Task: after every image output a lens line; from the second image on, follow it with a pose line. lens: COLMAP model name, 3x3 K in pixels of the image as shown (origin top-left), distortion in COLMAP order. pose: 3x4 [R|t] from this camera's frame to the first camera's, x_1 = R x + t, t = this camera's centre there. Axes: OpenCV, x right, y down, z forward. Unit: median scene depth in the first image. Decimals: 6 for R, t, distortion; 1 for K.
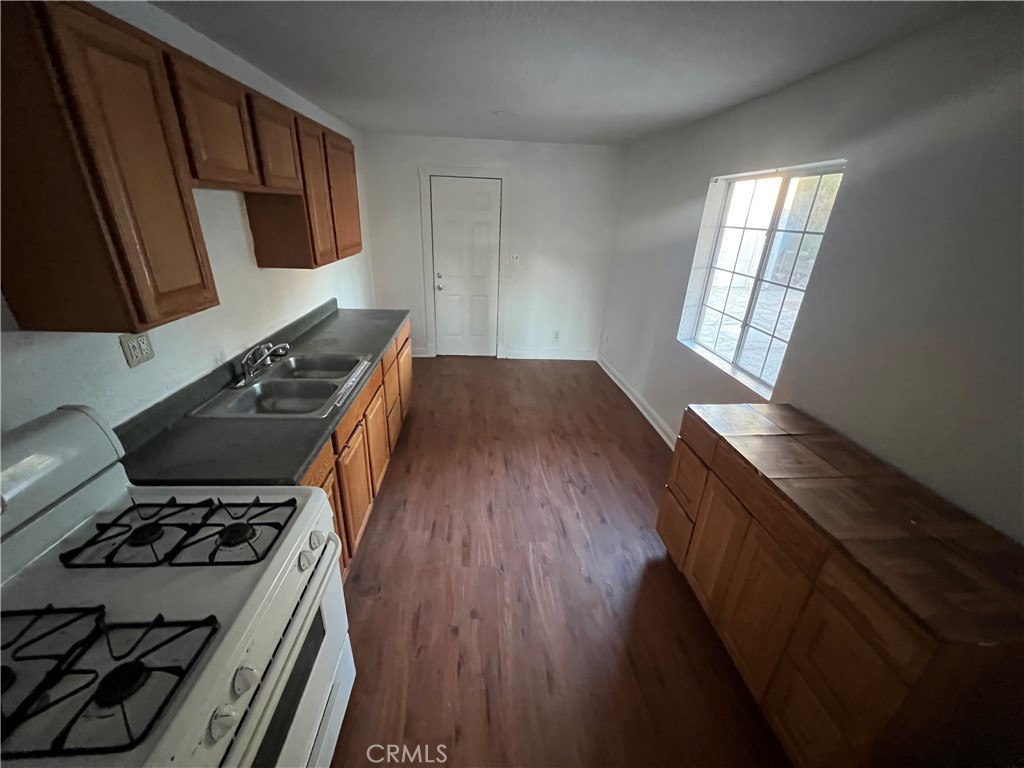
lens RADIAL K [[410.4, 0, 508.2], [0, 410.4, 386.1], [0, 0, 1]] dist [-0.000360, 0.000713]
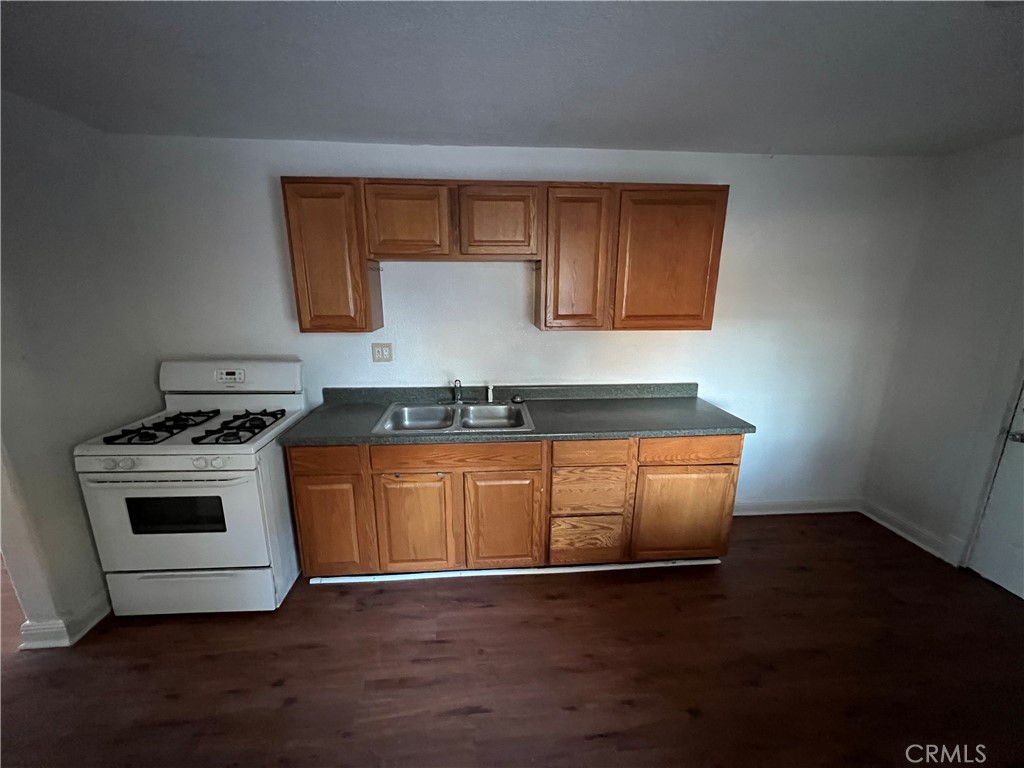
lens RADIAL K [[410.4, 0, 511.3], [0, 410.4, 383.6], [0, 0, 1]] dist [-0.000360, 0.000713]
pose [[0.018592, 0.198945, -0.979834, 0.453490], [-0.394867, 0.901799, 0.175608, -0.273733], [0.918550, 0.383639, 0.095323, 0.770047]]
